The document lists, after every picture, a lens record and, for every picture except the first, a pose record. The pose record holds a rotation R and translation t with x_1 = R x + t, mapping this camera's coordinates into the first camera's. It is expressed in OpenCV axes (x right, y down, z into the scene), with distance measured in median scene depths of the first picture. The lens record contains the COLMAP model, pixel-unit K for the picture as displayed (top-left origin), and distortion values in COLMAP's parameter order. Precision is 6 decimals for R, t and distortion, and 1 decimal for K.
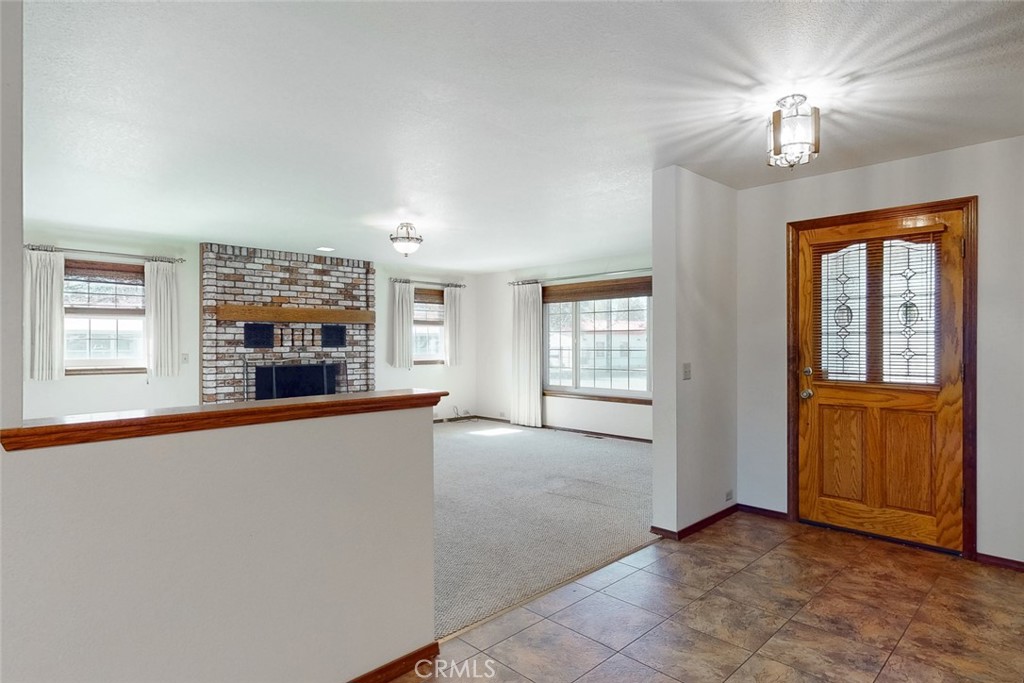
lens RADIAL K [[561.6, 0, 517.4], [0, 561.6, 345.4], [0, 0, 1]] dist [0.001850, -0.000636]
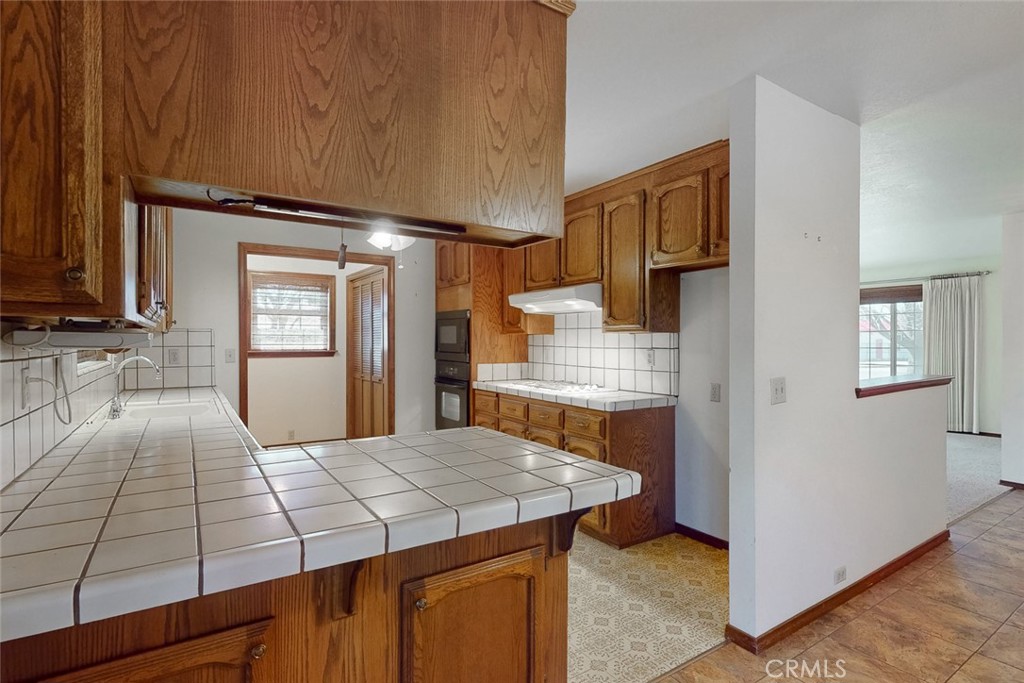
lens RADIAL K [[510.0, 0, 515.5], [0, 510.0, 340.2], [0, 0, 1]] dist [-0.004956, 0.003201]
pose [[0.980246, 0.001960, -0.197775, -0.384772], [-0.002749, 0.999989, -0.003714, -0.002240], [0.197765, 0.004185, 0.980240, -0.244561]]
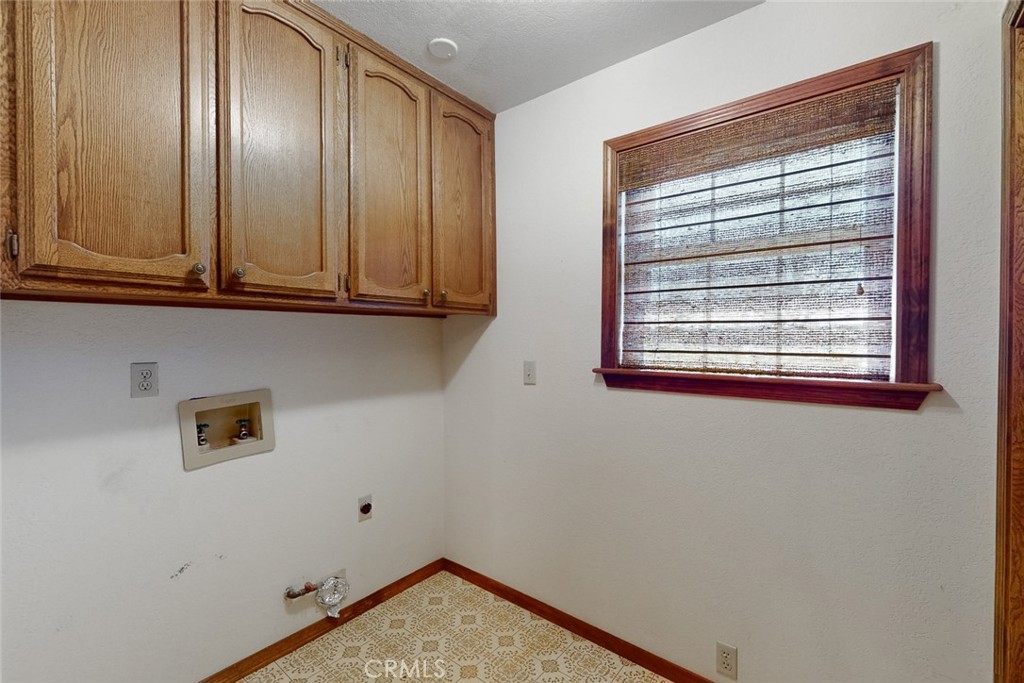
lens RADIAL K [[458.0, 0, 513.0], [0, 458.0, 347.2], [0, 0, 1]] dist [-0.000156, 0.001128]
pose [[0.094551, 0.010880, -0.995461, -0.753540], [-0.008762, 0.999911, 0.010097, -0.001421], [0.995481, 0.007767, 0.094638, 0.477490]]
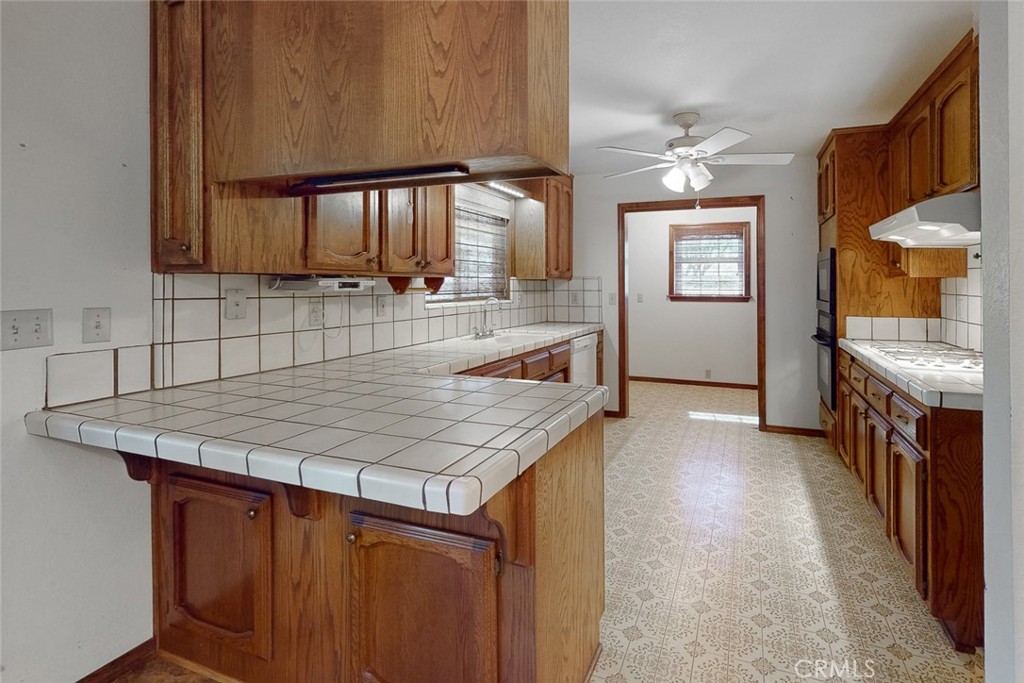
lens RADIAL K [[476.2, 0, 578.9], [0, 476.2, 283.0], [0, 0, 1]] dist [0.000751, -0.001037]
pose [[0.436555, -0.003301, -0.899671, -0.231980], [-0.005162, 0.999968, -0.006173, -0.003502], [0.899663, 0.007339, 0.436524, -0.042757]]
